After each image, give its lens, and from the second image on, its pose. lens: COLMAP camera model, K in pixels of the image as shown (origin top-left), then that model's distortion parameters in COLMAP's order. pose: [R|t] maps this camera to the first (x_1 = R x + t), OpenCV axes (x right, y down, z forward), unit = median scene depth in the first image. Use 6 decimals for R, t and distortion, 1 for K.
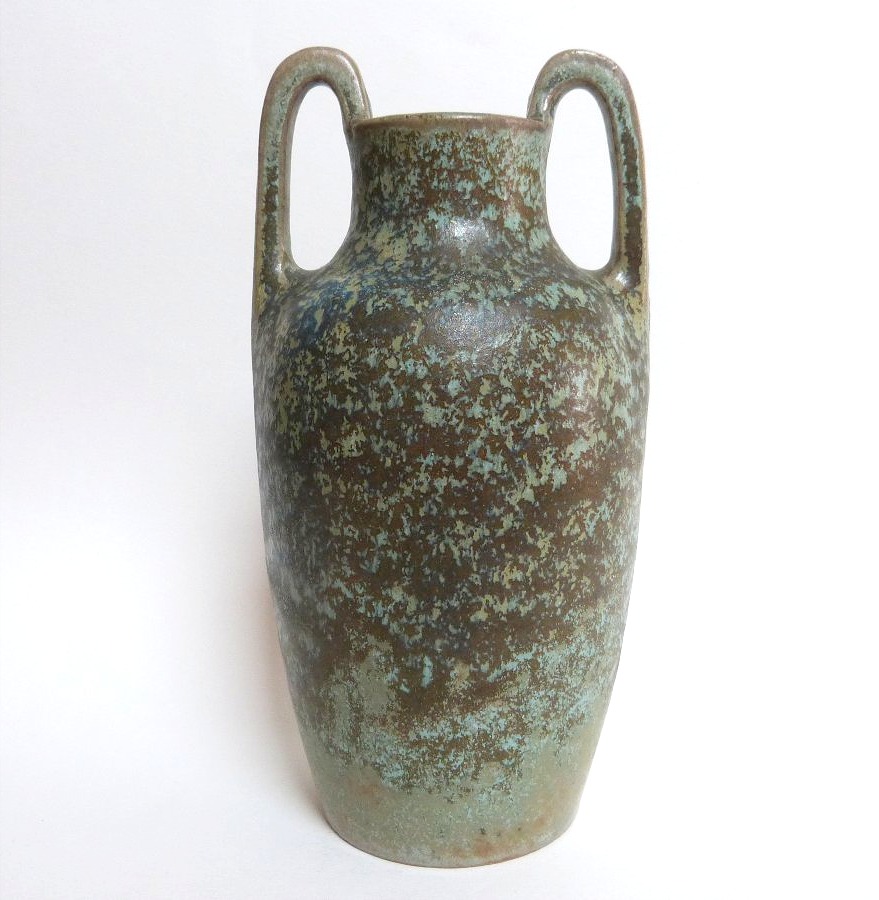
lens RADIAL K [[1013.2, 0, 439.5], [0, 1013.2, 450.0], [0, 0, 1]] dist [-0.043144, 0.007768]
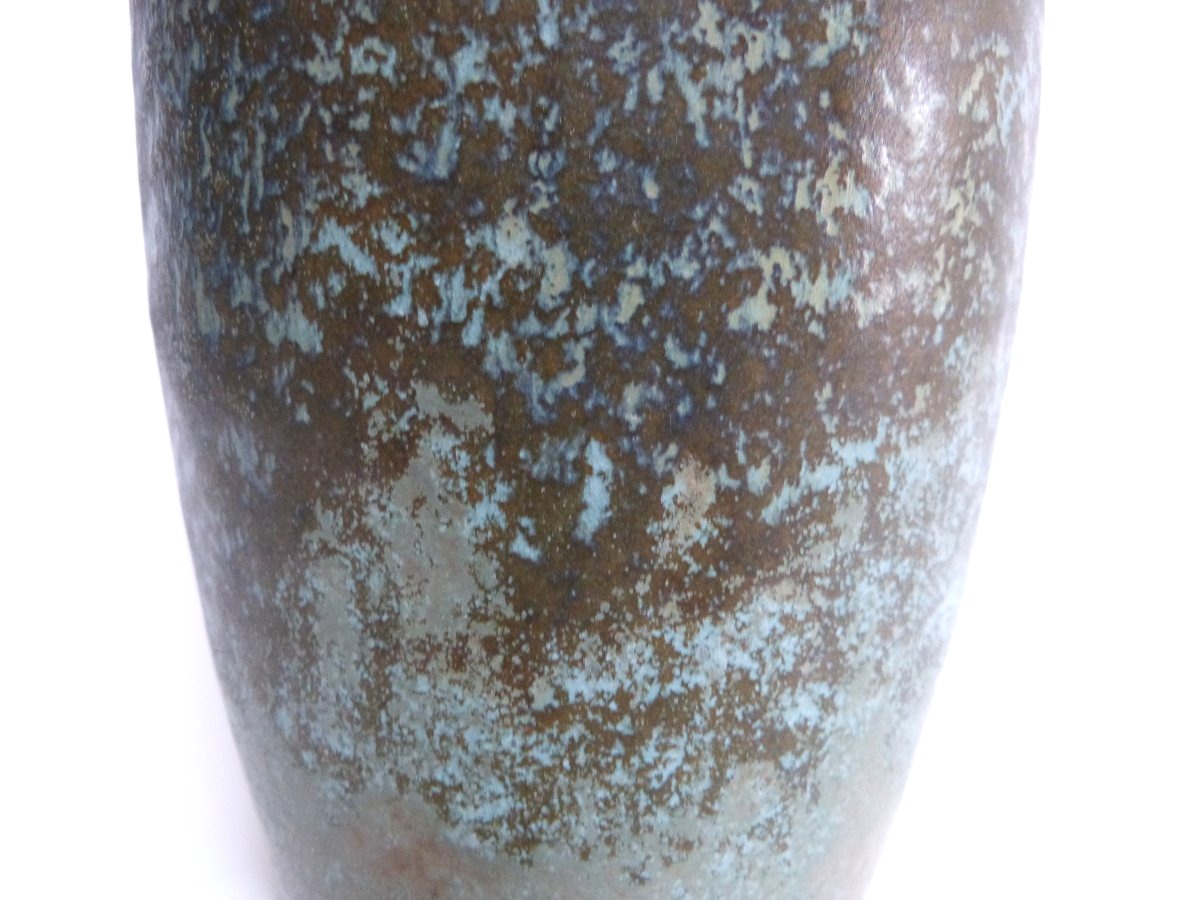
lens RADIAL K [[1033.2, 0, 591.9], [0, 1033.2, 451.3], [0, 0, 1]] dist [-0.074313, 0.017887]
pose [[0.988720, 0.000912, 0.149770, -0.064512], [0.009369, 0.997646, -0.067925, 0.227280], [-0.149480, 0.068562, 0.986385, 0.650469]]
